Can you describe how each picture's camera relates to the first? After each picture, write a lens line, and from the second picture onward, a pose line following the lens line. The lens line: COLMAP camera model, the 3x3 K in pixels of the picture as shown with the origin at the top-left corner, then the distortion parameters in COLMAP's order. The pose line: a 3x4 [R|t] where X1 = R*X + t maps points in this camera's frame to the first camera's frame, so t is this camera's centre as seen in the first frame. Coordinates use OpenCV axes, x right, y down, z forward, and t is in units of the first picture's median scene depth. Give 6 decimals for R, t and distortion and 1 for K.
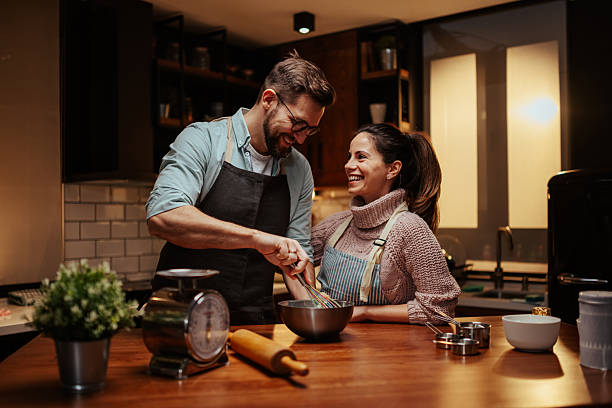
lens RADIAL K [[641.1, 0, 305.9], [0, 641.1, 204.9], [0, 0, 1]] dist [-0.001965, -0.010970]
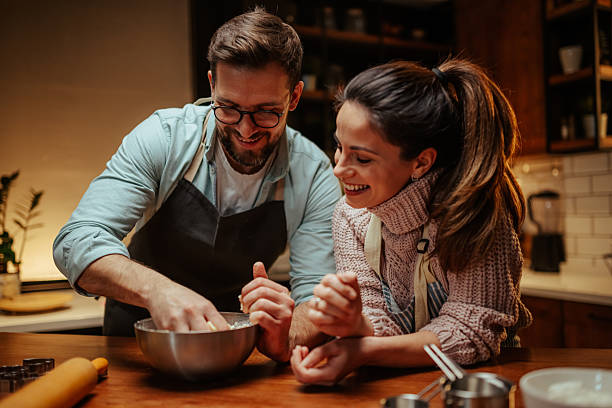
lens RADIAL K [[598.4, 0, 321.1], [0, 598.4, 205.7], [0, 0, 1]] dist [-0.001358, 0.002472]
pose [[0.914268, -0.024381, -0.404377, 0.134178], [0.032290, 0.999397, 0.012749, 0.017147], [0.403822, -0.024713, 0.914504, 0.221529]]
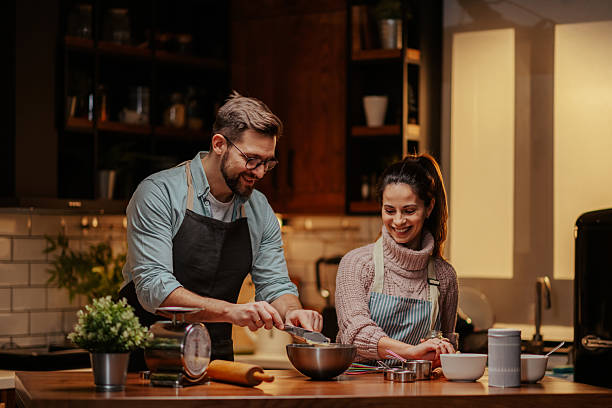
lens RADIAL K [[1641.4, 0, 305.6], [0, 1641.4, 204.4], [0, 0, 1]] dist [-0.009523, 0.140359]
pose [[0.999487, 0.014627, 0.028490, -0.011536], [-0.014412, 0.999866, -0.007740, -0.028426], [-0.028599, 0.007325, 0.999564, -0.809721]]
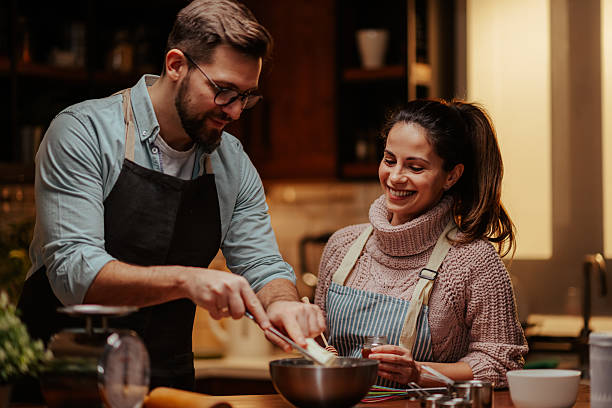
lens RADIAL K [[1550.4, 0, 306.8], [0, 1550.4, 204.2], [0, 0, 1]] dist [0.009602, -0.061191]
pose [[0.998186, 0.002079, 0.060173, -0.023440], [-0.001880, 0.999993, -0.003358, -0.005568], [-0.060179, 0.003239, 0.998182, -0.331371]]
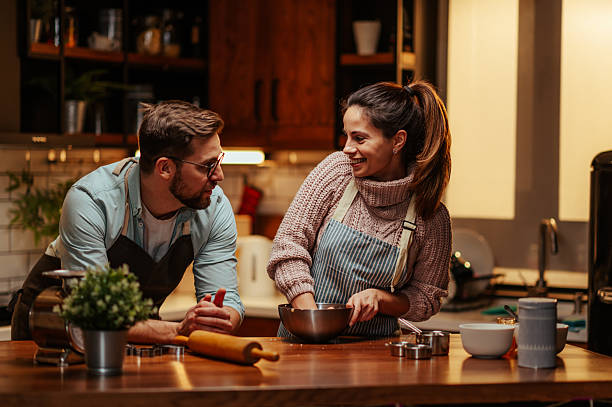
lens RADIAL K [[1574.1, 0, 307.1], [0, 1574.1, 204.4], [0, 0, 1]] dist [0.058995, 0.505385]
pose [[0.997600, 0.015221, 0.067543, -0.052618], [-0.018418, 0.998727, 0.046965, -0.051832], [-0.066743, -0.048096, 0.996610, -0.601939]]
